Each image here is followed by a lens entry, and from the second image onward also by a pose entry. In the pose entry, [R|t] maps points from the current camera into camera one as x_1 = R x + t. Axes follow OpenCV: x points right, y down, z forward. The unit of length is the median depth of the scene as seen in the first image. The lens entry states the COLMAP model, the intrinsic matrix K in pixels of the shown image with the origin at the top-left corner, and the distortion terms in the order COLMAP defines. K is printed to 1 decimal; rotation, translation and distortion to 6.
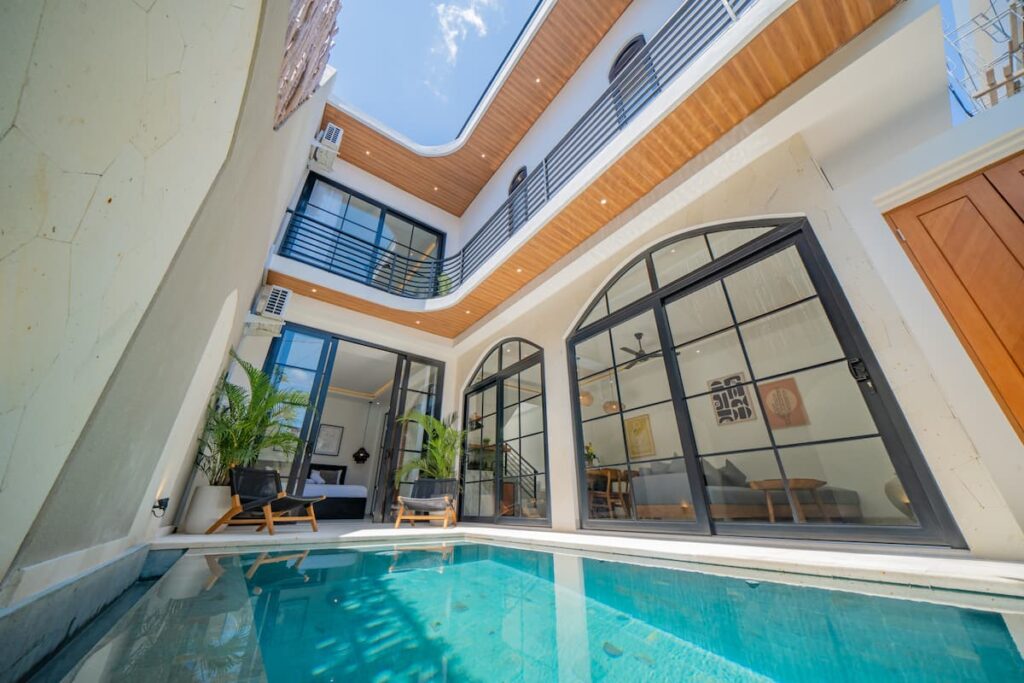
lens RADIAL K [[349.1, 0, 509.4], [0, 349.1, 344.0], [0, 0, 1]] dist [-0.003973, 0.000269]
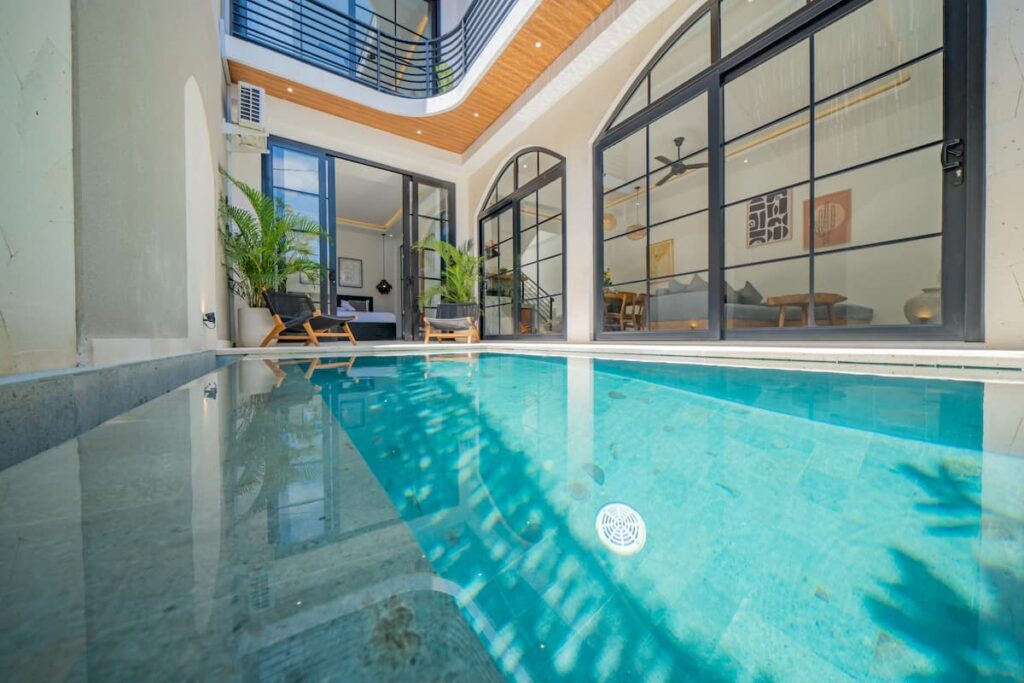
lens RADIAL K [[349.1, 0, 509.3], [0, 349.1, 344.4], [0, 0, 1]] dist [-0.003973, 0.000269]
pose [[0.998812, -0.007884, -0.048096, -0.004786], [0.028503, 0.894976, 0.445204, 0.039095], [0.039535, -0.446046, 0.894137, 0.011797]]
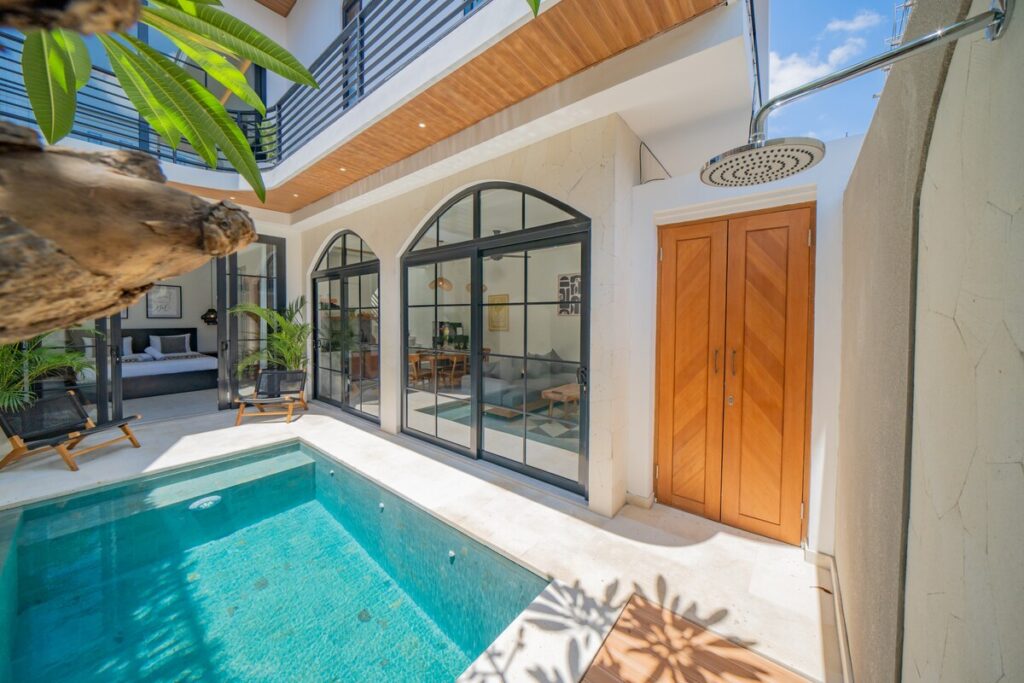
lens RADIAL K [[349.1, 0, 508.9], [0, 349.1, 326.0], [0, 0, 1]] dist [-0.003973, 0.000269]
pose [[0.968404, 0.005832, 0.249317, 0.210695], [-0.116227, 0.895068, 0.430517, -0.287546], [-0.220645, -0.445891, 0.867466, 0.026325]]
